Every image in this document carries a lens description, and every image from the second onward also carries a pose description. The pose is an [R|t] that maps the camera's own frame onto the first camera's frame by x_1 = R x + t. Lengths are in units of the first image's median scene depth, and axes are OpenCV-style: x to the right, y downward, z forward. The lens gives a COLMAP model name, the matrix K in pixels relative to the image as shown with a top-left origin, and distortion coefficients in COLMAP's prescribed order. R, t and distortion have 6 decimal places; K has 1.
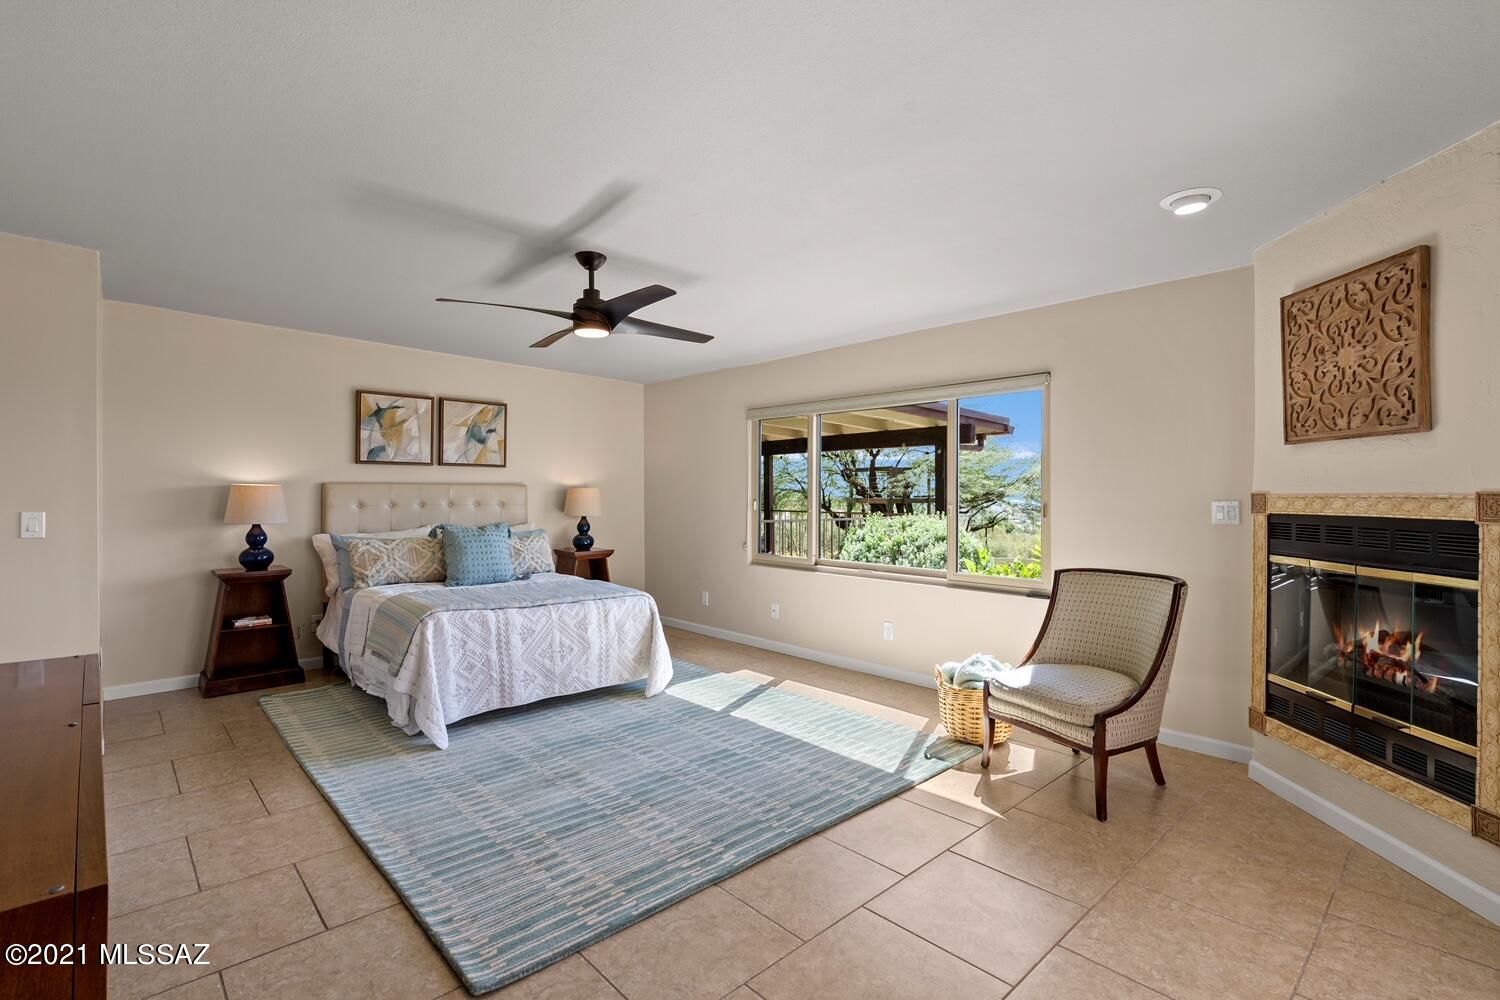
lens RADIAL K [[694.2, 0, 754.1], [0, 694.2, 495.8], [0, 0, 1]] dist [-0.002797, 0.000049]
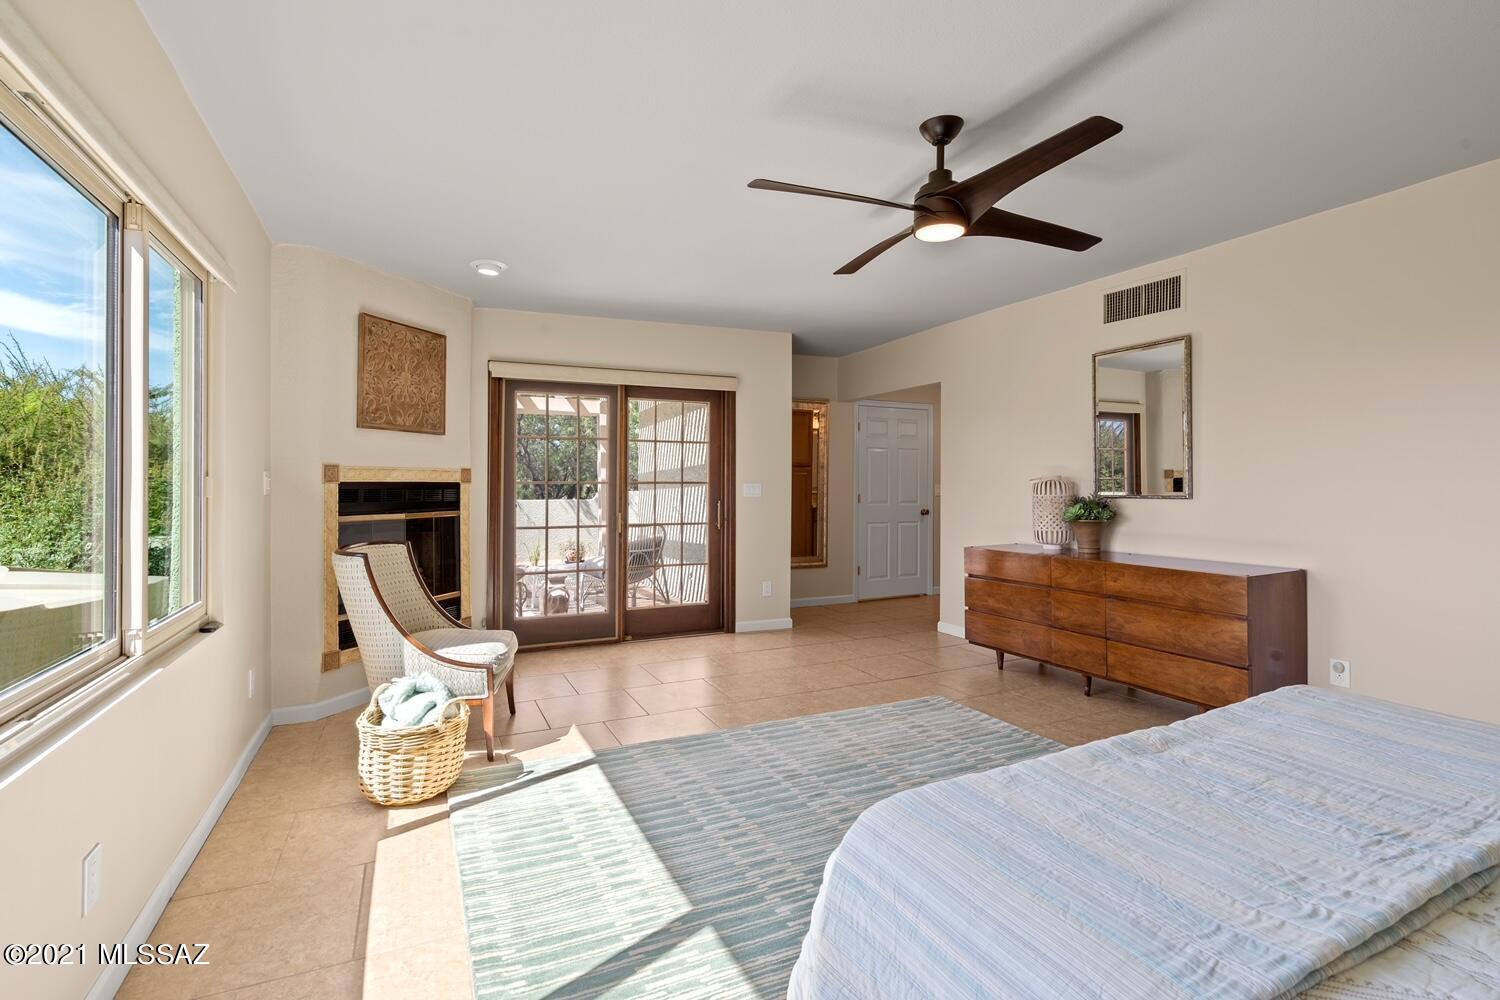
lens RADIAL K [[694.2, 0, 748.0], [0, 694.2, 491.1], [0, 0, 1]] dist [-0.002797, 0.000049]
pose [[-0.953845, -0.004574, 0.300265, -0.286874], [-0.002270, 0.999965, 0.008021, 0.030155], [-0.300291, 0.006969, -0.953822, 1.924158]]
